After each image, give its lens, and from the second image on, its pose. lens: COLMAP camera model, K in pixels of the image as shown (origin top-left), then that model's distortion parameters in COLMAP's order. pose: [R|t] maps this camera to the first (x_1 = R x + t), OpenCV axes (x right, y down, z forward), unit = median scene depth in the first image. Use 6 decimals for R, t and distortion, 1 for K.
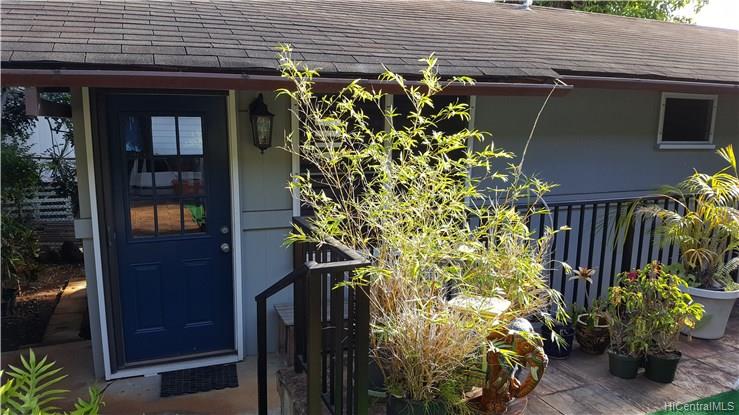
lens RADIAL K [[566.7, 0, 365.5], [0, 566.7, 222.7], [0, 0, 1]] dist [0.183907, -0.389357]
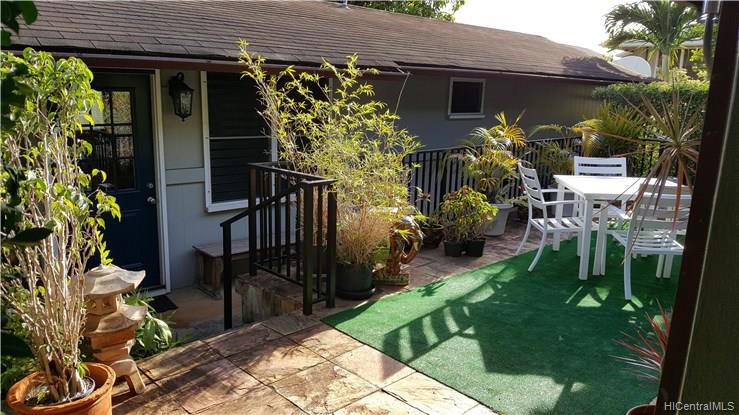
lens RADIAL K [[566.7, 0, 365.5], [0, 566.7, 222.7], [0, 0, 1]] dist [0.183907, -0.389357]
pose [[0.929228, -0.075241, 0.361766, -0.355812], [0.062689, 0.996957, 0.046328, 0.082683], [-0.364151, -0.020371, 0.931117, -0.394457]]
